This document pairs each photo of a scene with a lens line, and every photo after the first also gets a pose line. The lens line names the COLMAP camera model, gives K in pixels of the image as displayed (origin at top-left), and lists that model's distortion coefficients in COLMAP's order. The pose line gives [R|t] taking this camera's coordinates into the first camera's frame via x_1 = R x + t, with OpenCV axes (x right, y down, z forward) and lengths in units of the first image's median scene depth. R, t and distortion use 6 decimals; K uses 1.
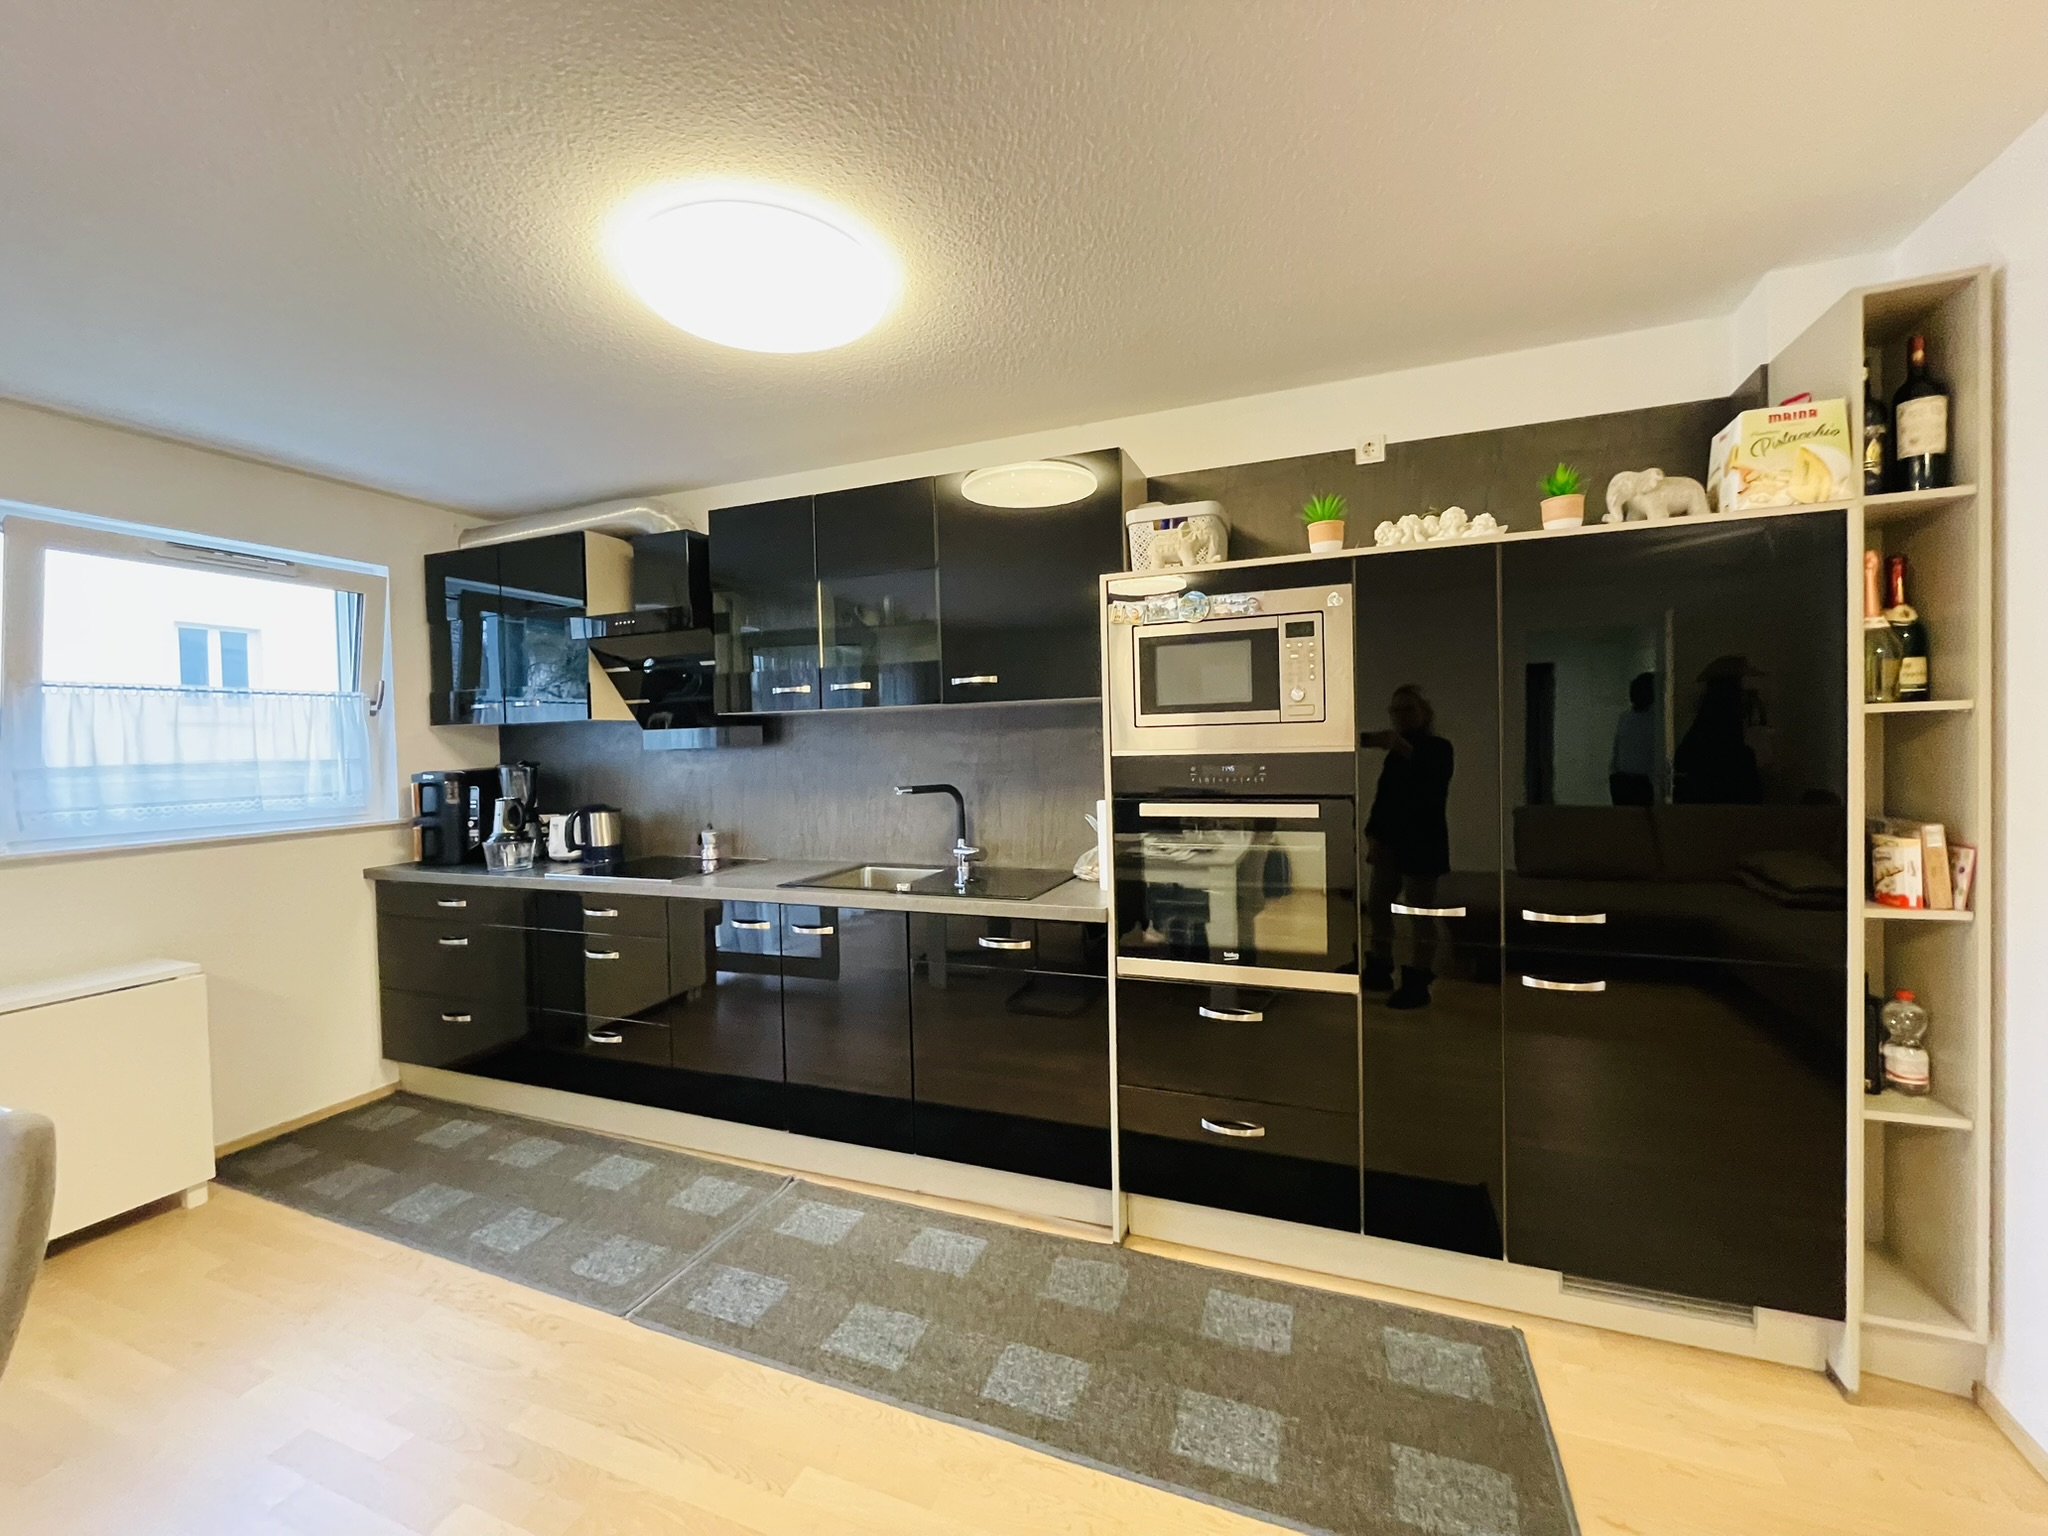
lens RADIAL K [[834.9, 0, 1025.1], [0, 834.9, 757.5], [0, 0, 1]] dist [-0.000251, -0.000124]
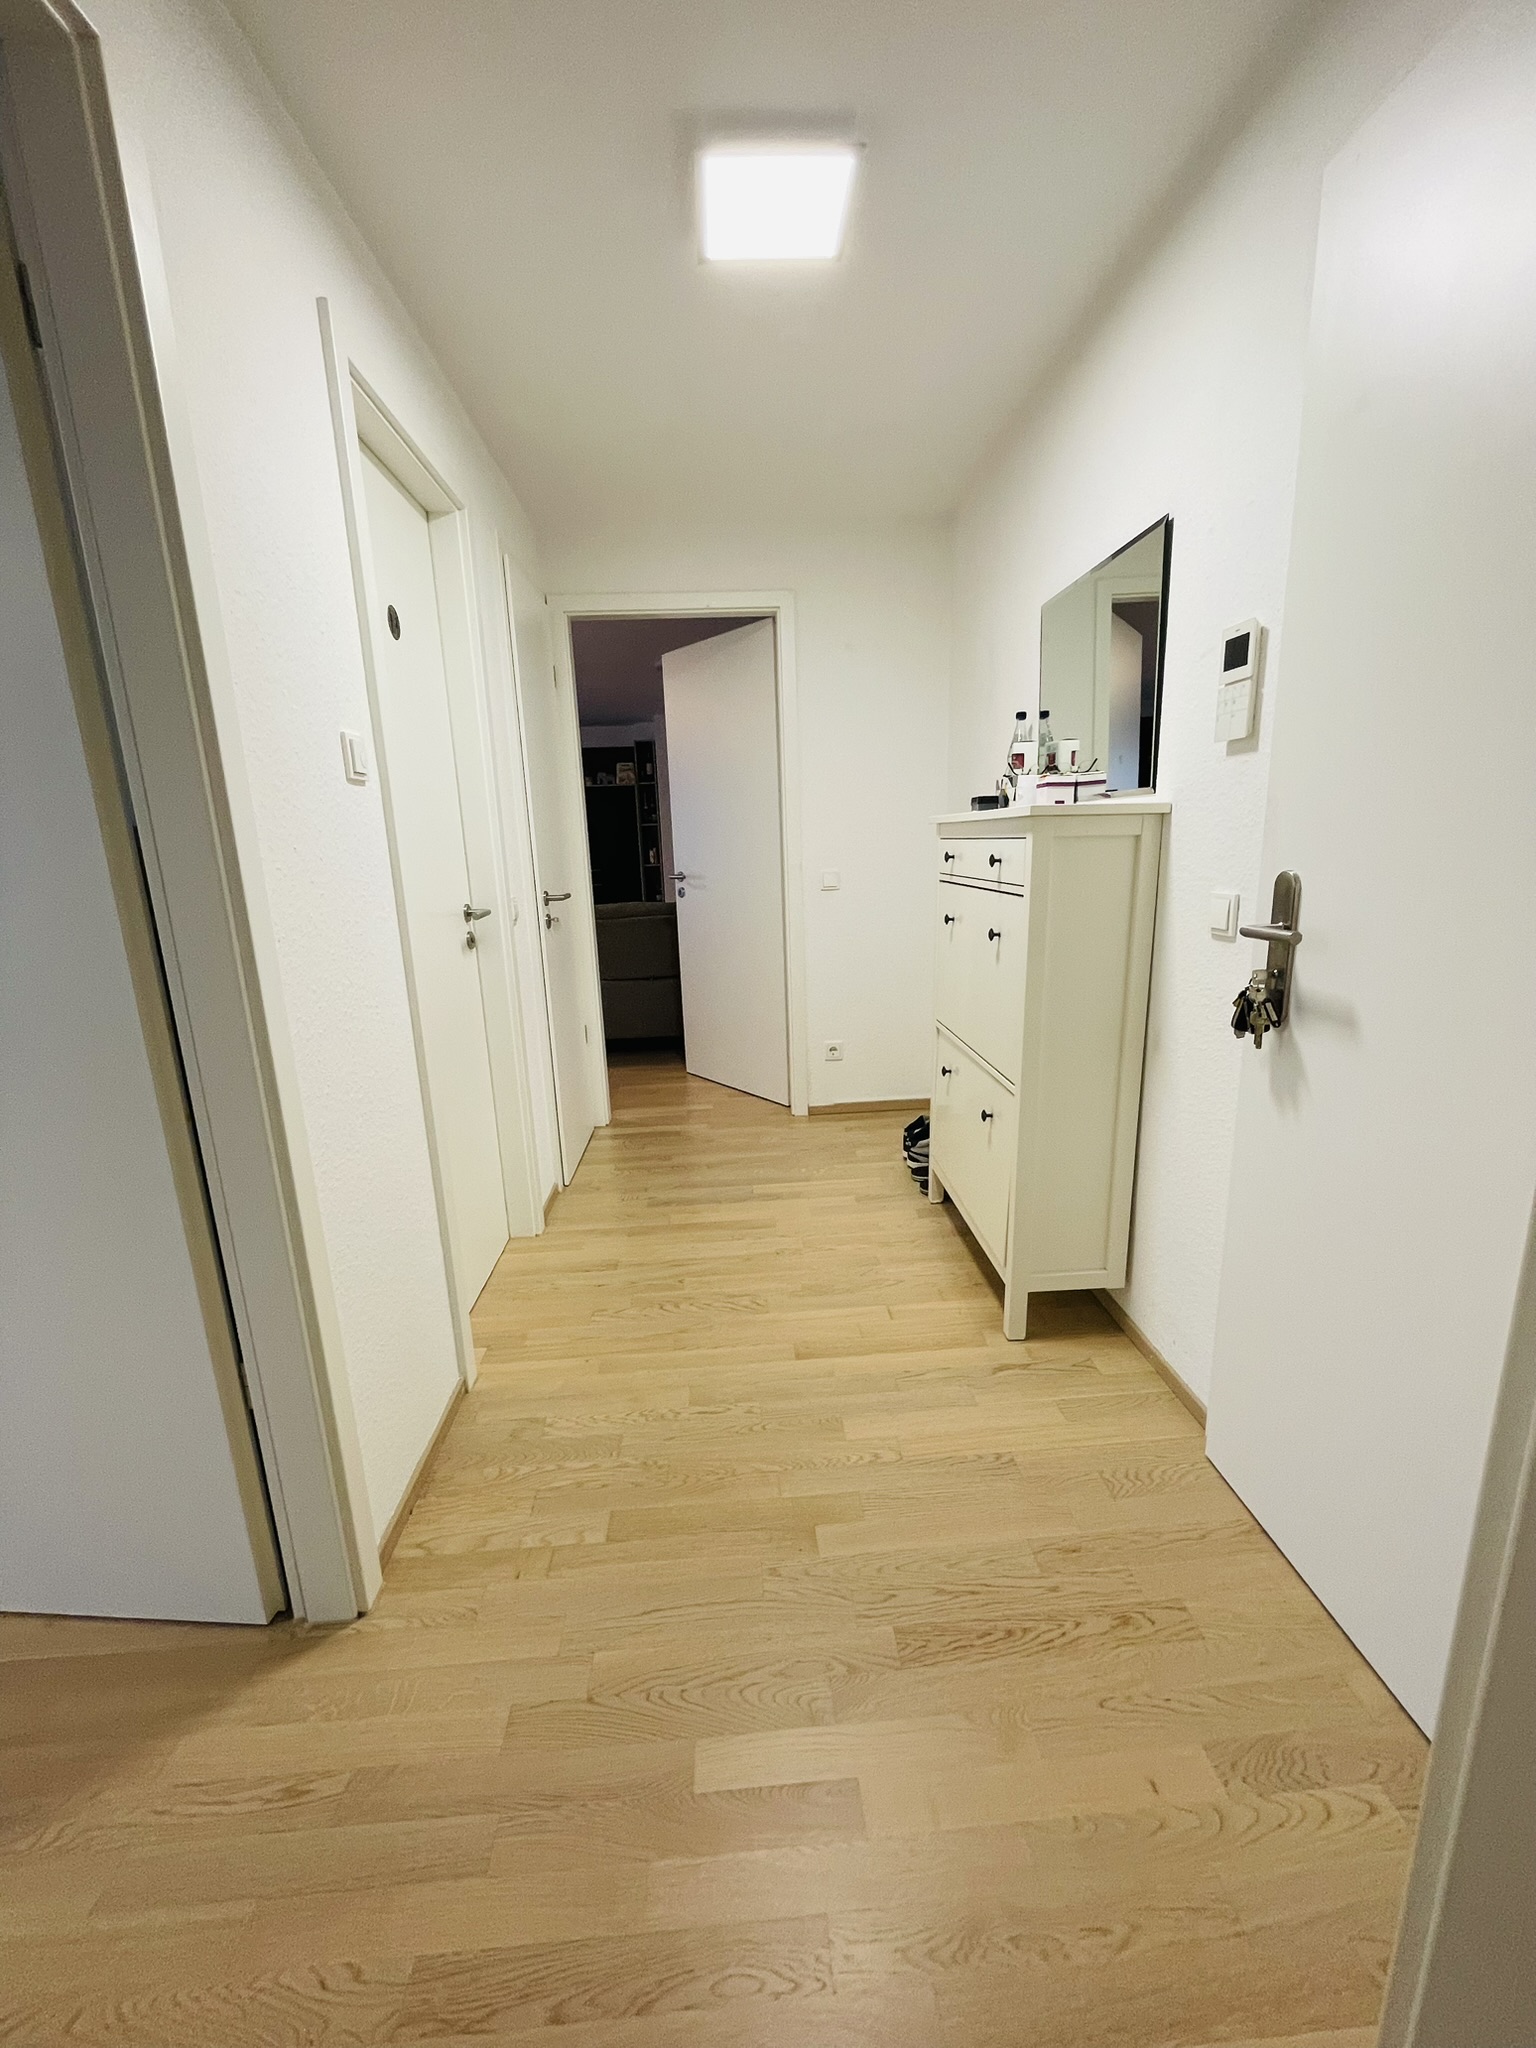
lens RADIAL K [[834.9, 0, 768.0], [0, 834.9, 1024.0], [0, 0, 1]] dist [-0.000251, -0.000124]
pose [[0.907347, -0.102875, 0.407602, -0.433414], [0.022913, 0.980256, 0.196402, 0.125402], [-0.419759, -0.168865, 0.891789, -3.449918]]
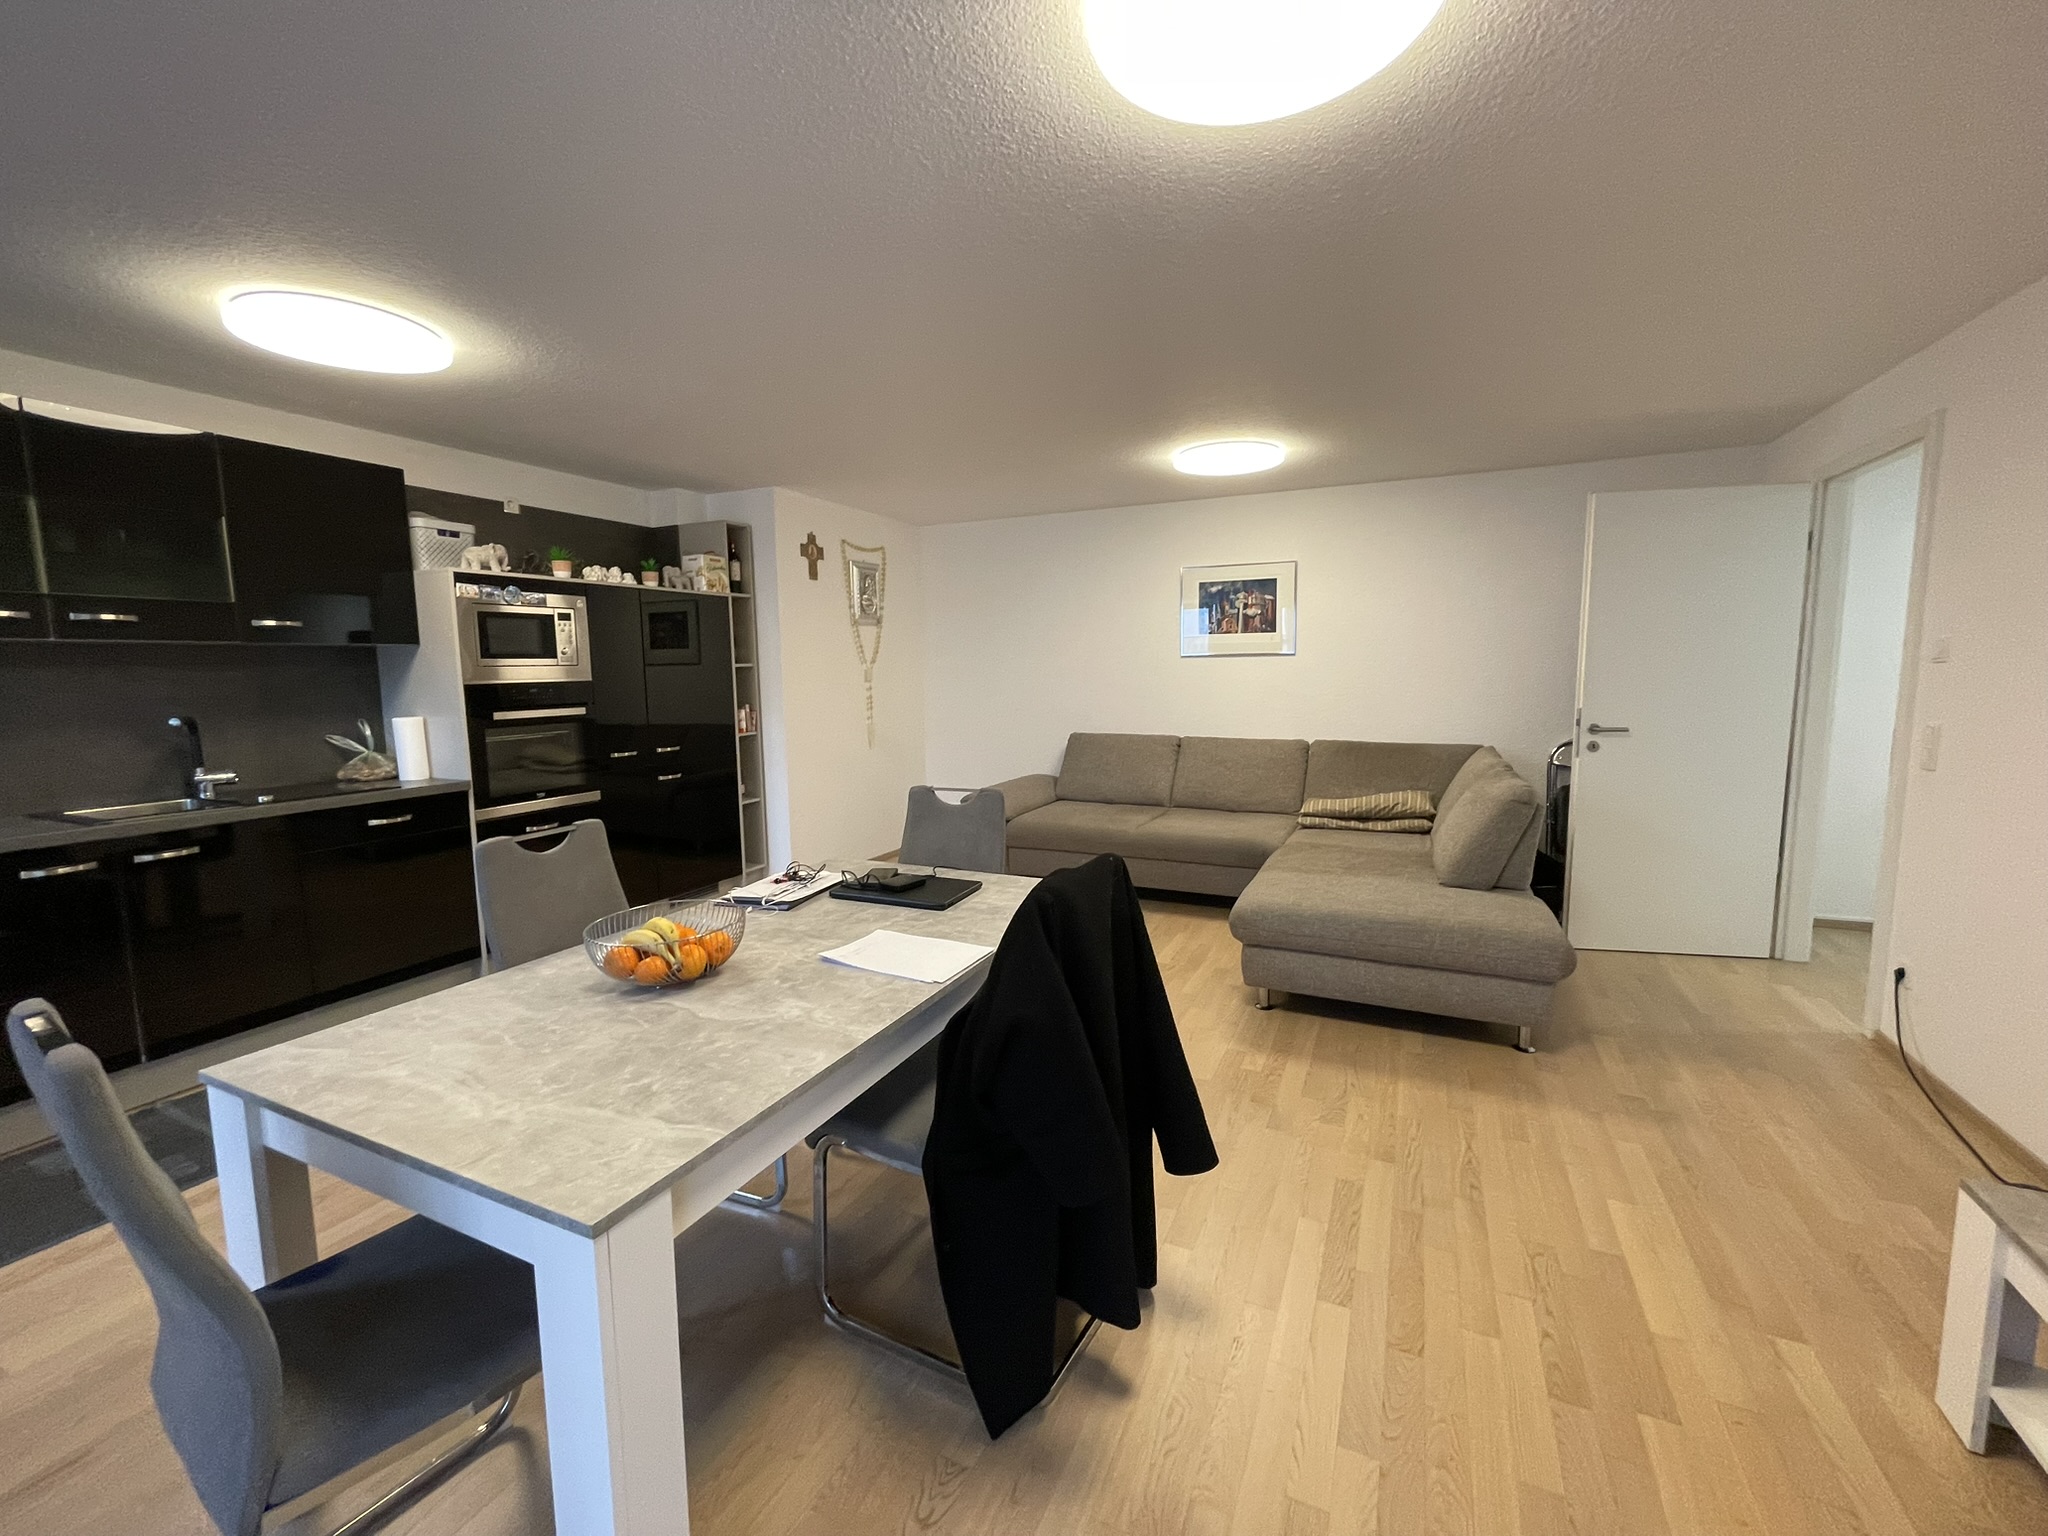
lens RADIAL K [[834.9, 0, 1025.1], [0, 834.9, 757.5], [0, 0, 1]] dist [-0.000251, -0.000124]
pose [[0.066984, -0.087060, 0.993949, -1.568842], [0.030066, 0.995910, 0.085205, 0.037639], [-0.997301, 0.024177, 0.069328, -0.186178]]
